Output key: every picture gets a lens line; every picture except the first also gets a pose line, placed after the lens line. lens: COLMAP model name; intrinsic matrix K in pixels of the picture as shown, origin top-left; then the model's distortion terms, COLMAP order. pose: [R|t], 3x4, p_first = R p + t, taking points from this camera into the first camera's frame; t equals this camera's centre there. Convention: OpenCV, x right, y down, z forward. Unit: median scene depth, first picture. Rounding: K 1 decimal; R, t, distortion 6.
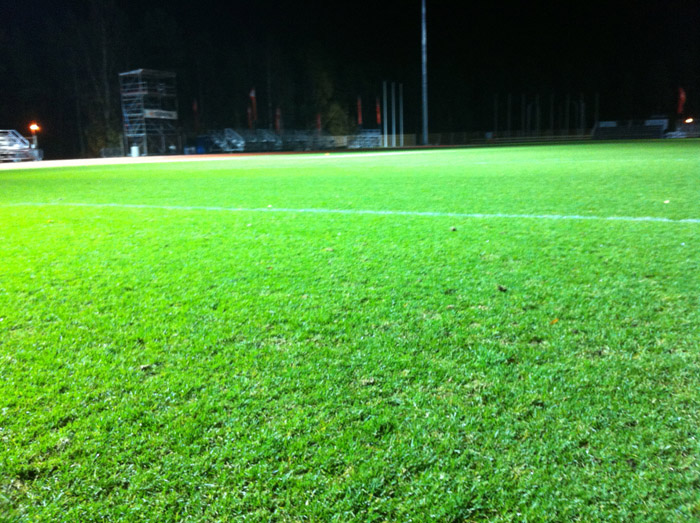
lens RADIAL K [[653.3, 0, 350.0], [0, 653.3, 261.5], [0, 0, 1]] dist [-0.043352, -0.007817]
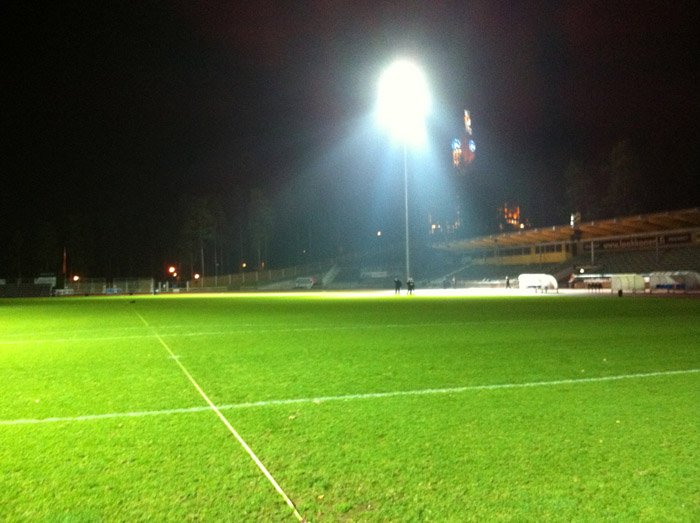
lens RADIAL K [[653.3, 0, 350.0], [0, 653.3, 261.5], [0, 0, 1]] dist [-0.043352, -0.007817]
pose [[0.641752, 0.055529, 0.764899, -0.195255], [0.122014, 0.977279, -0.173317, -0.070782], [-0.757144, 0.204555, 0.620396, -0.530279]]
